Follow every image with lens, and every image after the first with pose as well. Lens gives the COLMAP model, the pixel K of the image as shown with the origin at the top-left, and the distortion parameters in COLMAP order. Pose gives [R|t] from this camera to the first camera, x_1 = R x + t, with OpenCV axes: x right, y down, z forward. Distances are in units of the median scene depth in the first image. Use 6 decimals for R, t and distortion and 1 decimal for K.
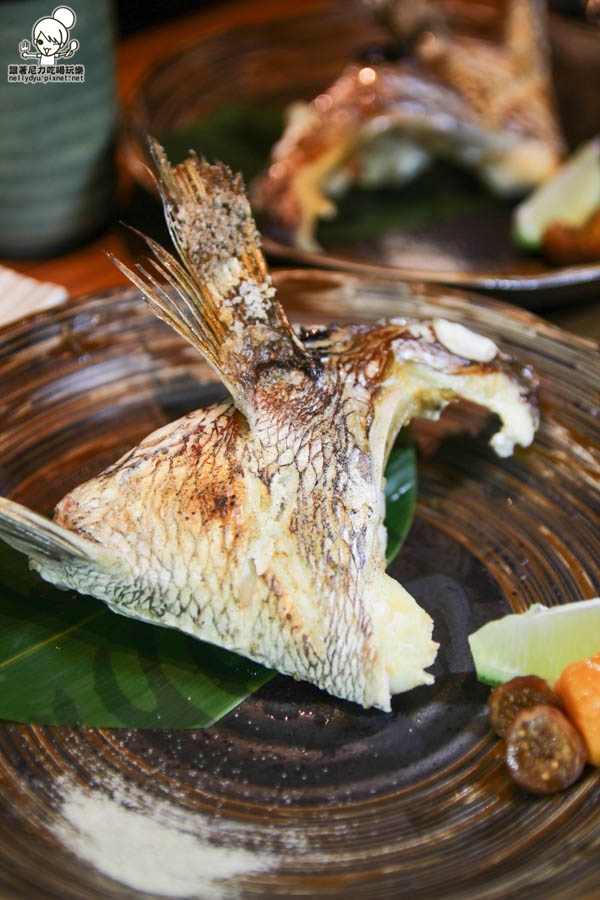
lens RADIAL K [[891.9, 0, 300.0], [0, 891.9, 450.0], [0, 0, 1]] dist [-0.060282, -0.006345]
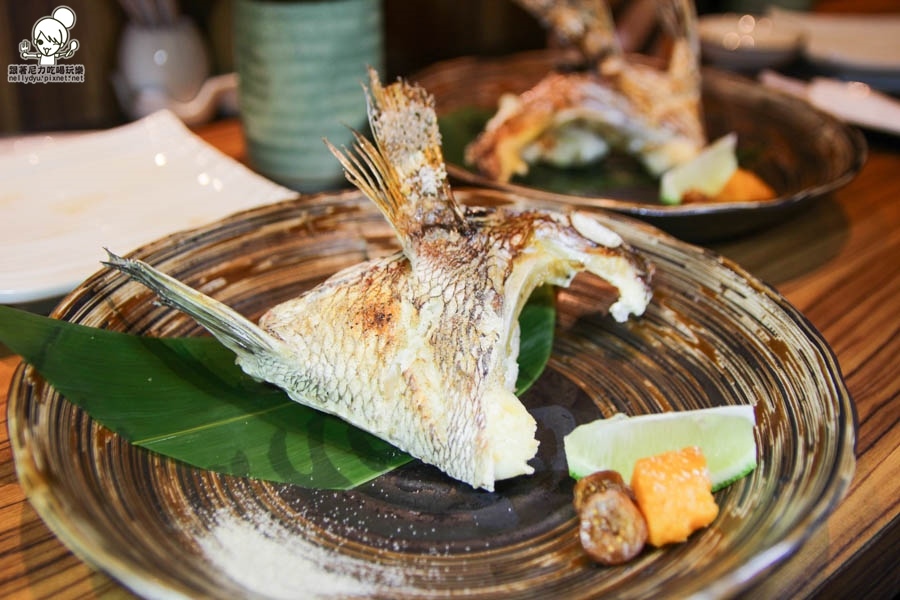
lens RADIAL K [[658.1, 0, 435.0], [0, 658.1, 301.0], [0, 0, 1]] dist [-0.078483, 0.000144]
pose [[0.992443, 0.080299, -0.092785, 0.076171], [-0.086780, 0.993900, -0.068056, 0.092209], [0.086754, 0.075594, 0.993358, 0.069212]]
